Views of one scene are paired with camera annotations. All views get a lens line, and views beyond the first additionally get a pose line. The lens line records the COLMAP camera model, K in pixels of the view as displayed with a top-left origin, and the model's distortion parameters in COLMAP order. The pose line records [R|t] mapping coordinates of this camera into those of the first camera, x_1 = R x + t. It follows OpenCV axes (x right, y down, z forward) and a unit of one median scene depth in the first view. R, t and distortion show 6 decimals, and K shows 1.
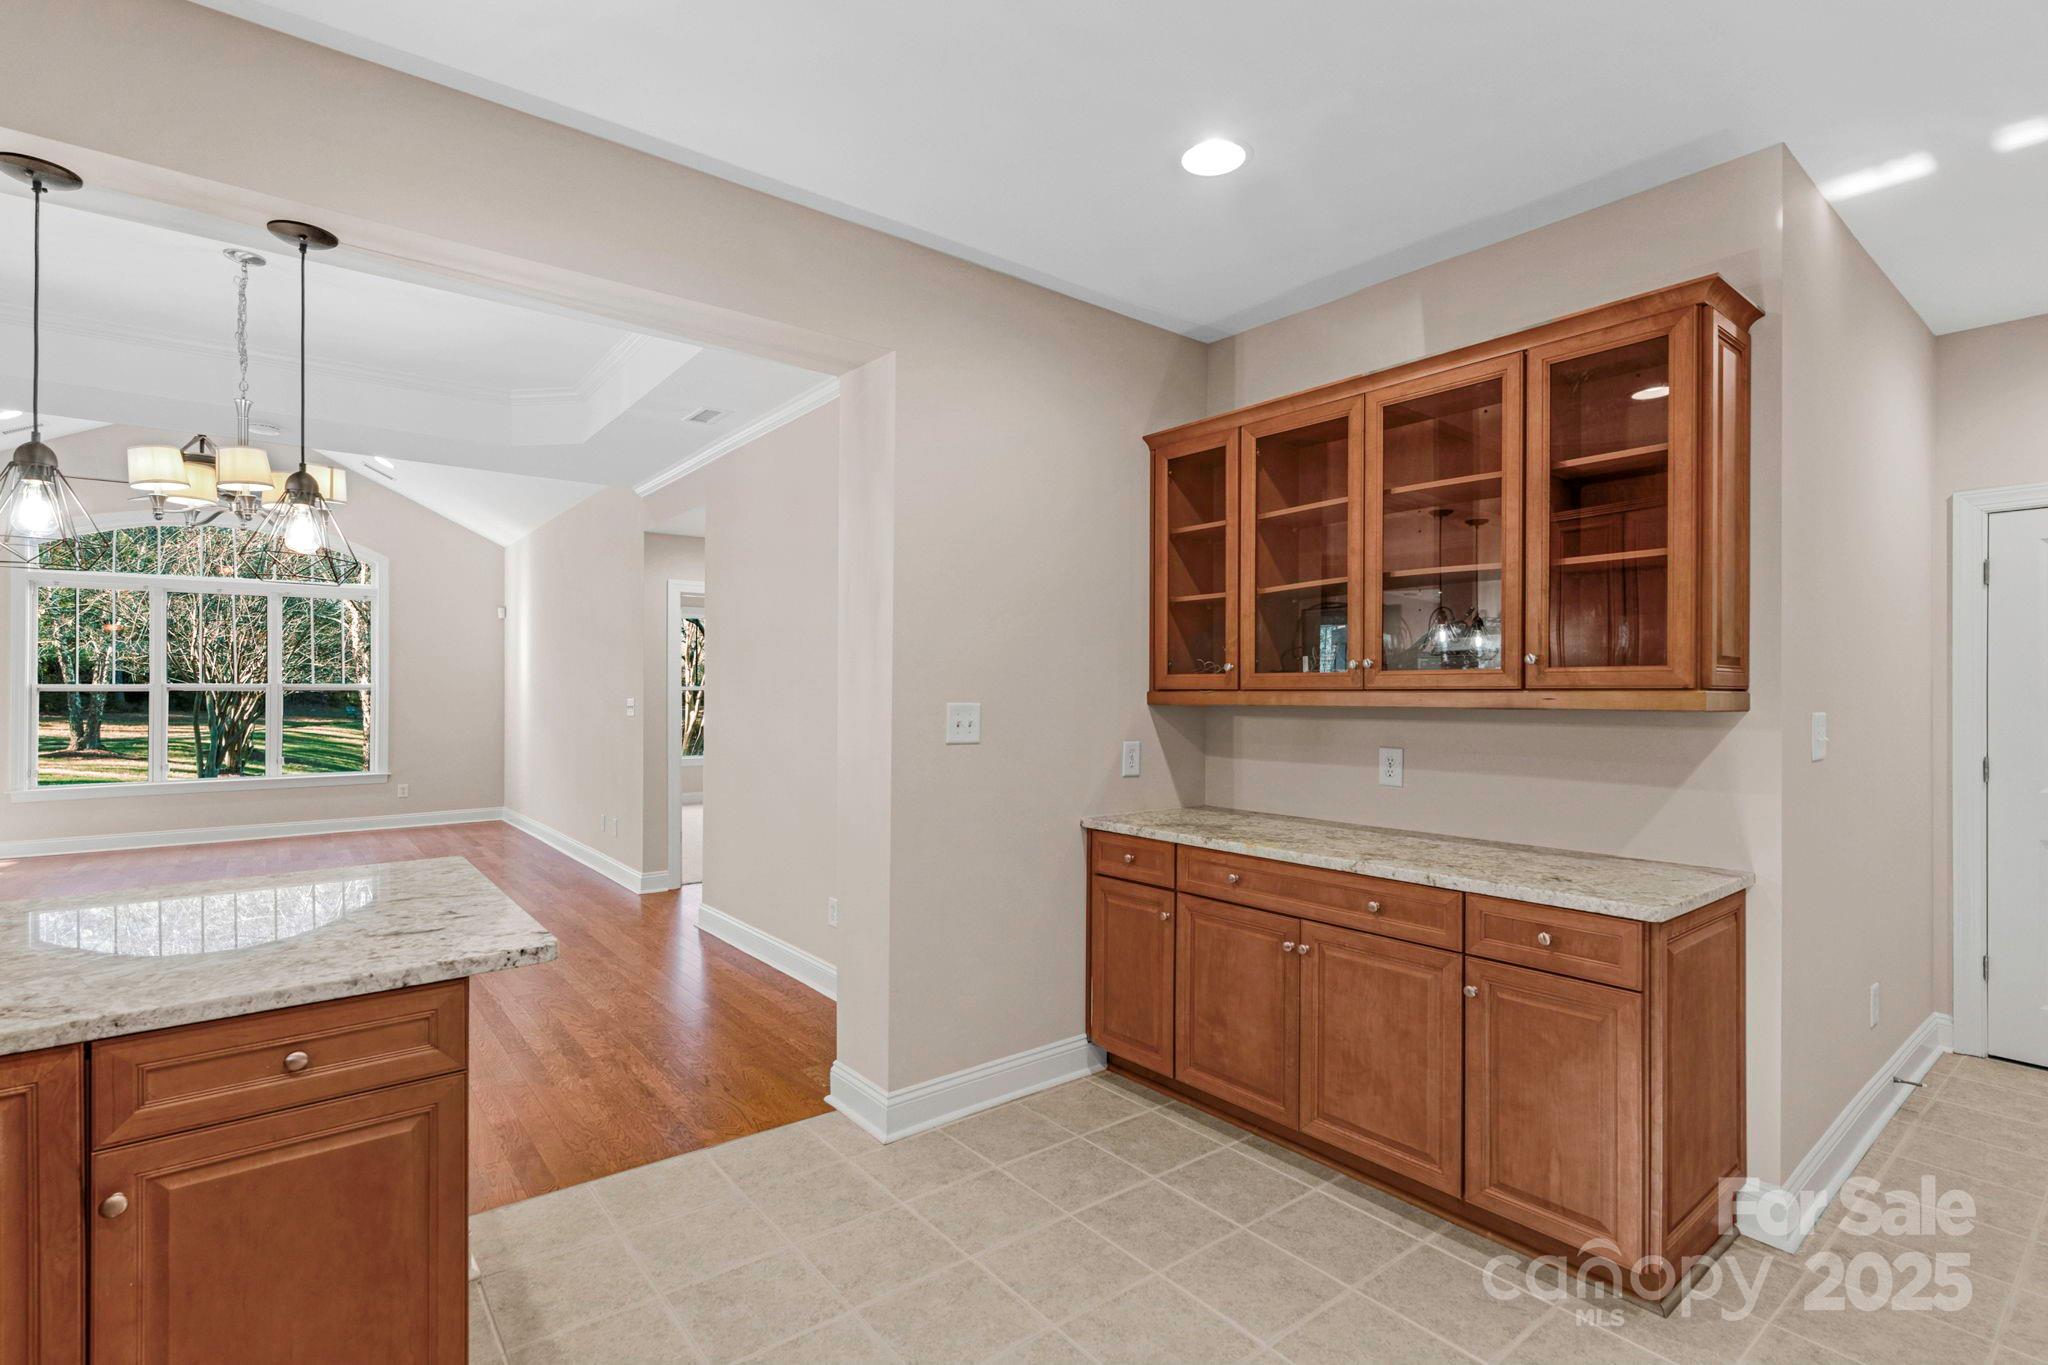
lens RADIAL K [[923.3, 0, 1056.5], [0, 923.3, 684.4], [0, 0, 1]] dist [-0.003418, 0.000788]
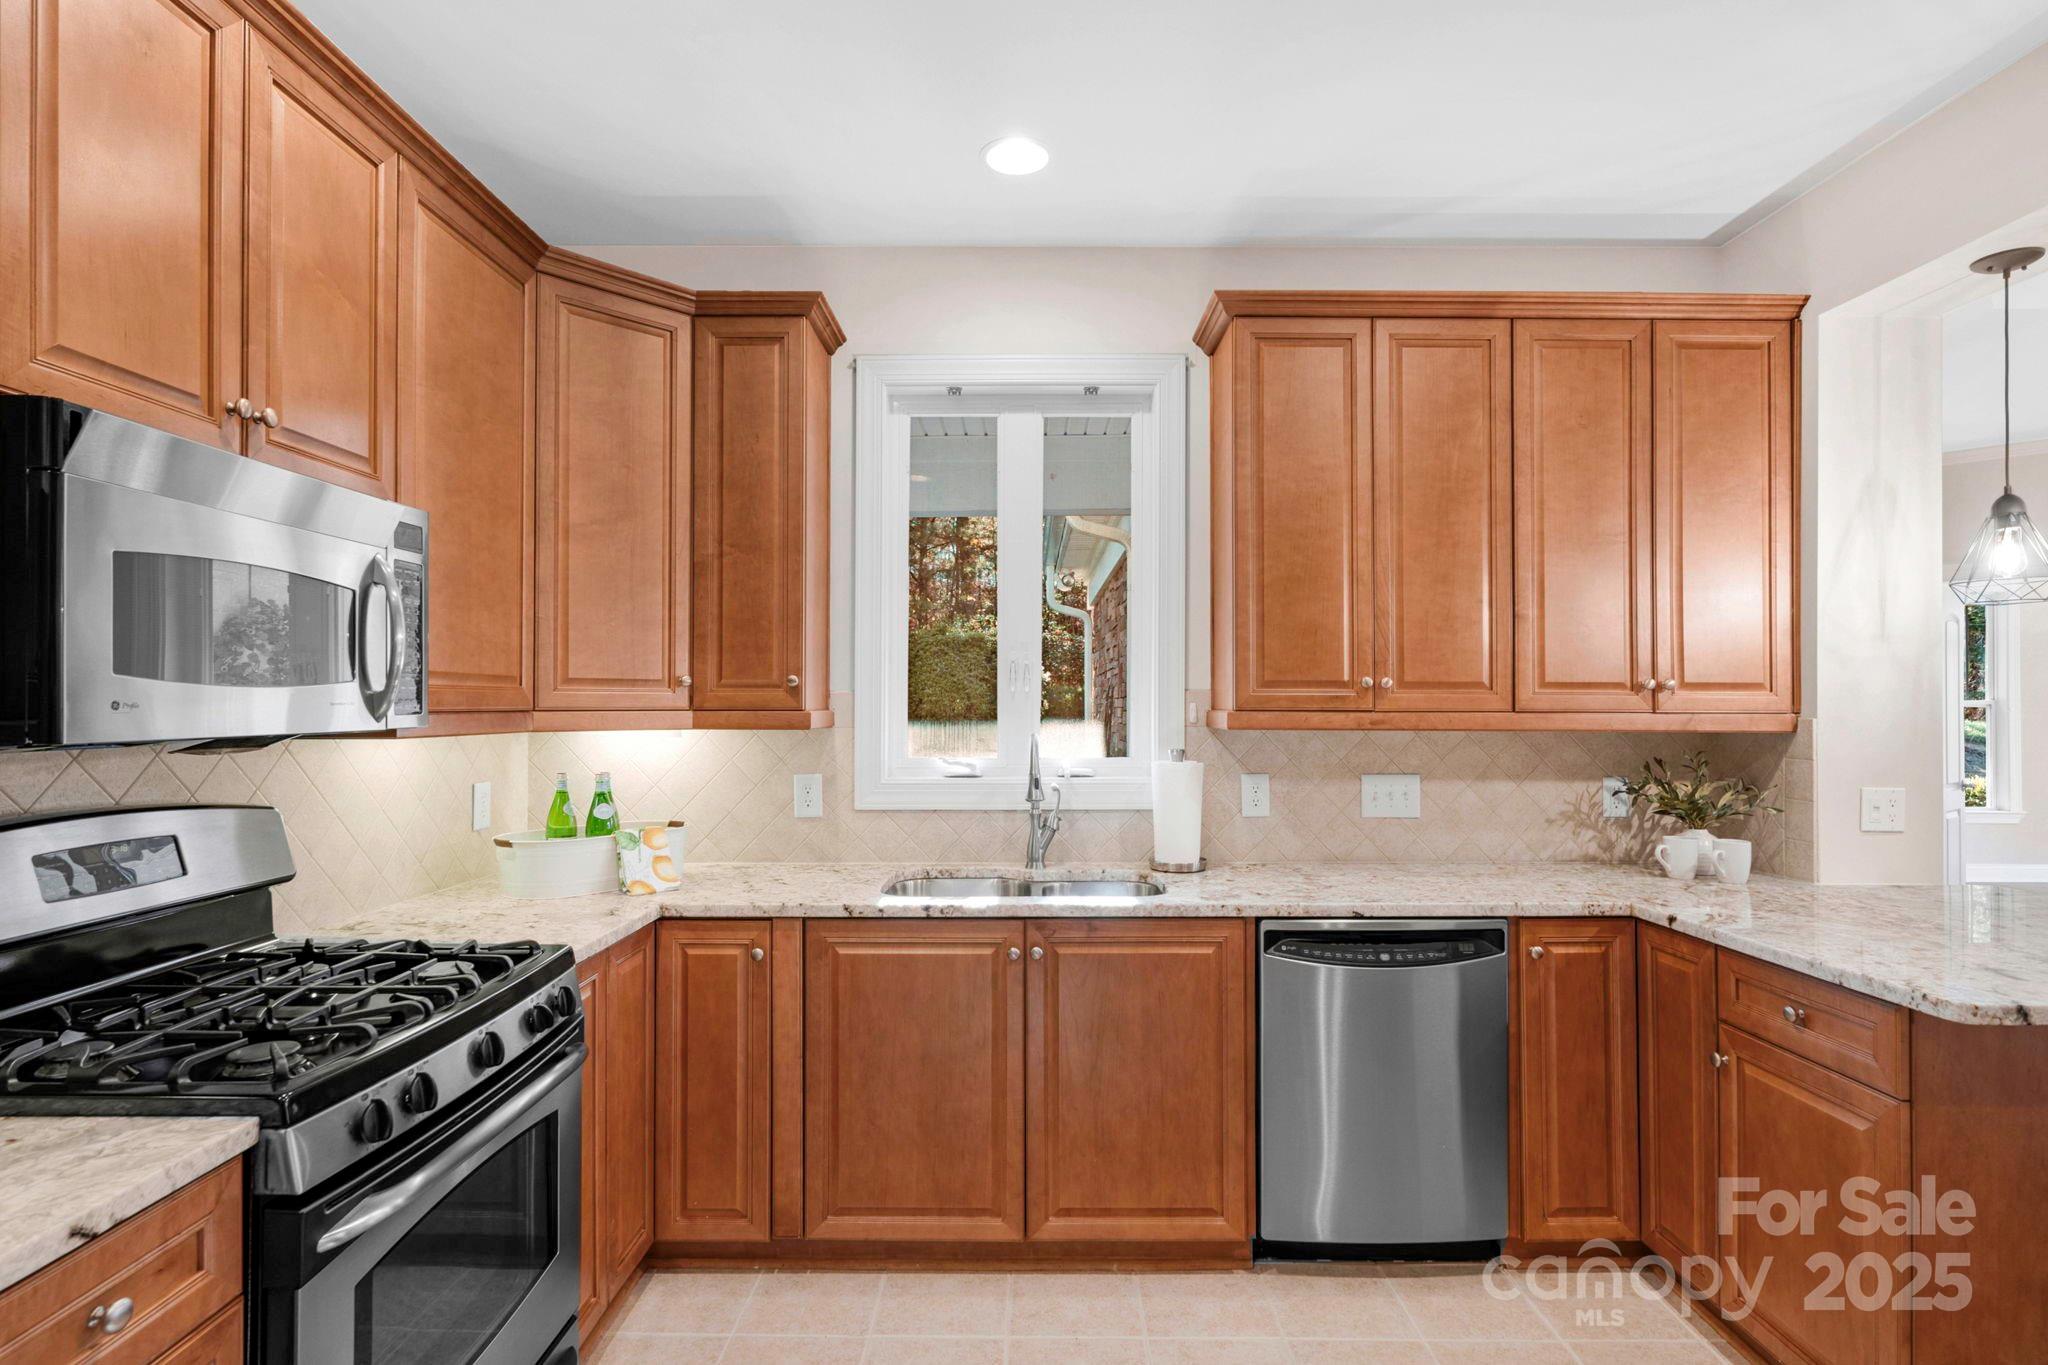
lens RADIAL K [[1380.3, 0, 1020.0], [0, 1380.3, 688.6], [0, 0, 1]] dist [0.020037, -0.019434]
pose [[-0.644018, -0.009743, -0.764948, 1.023744], [0.001699, 0.999898, -0.014166, 0.002517], [0.765008, -0.010423, -0.643936, 1.161330]]
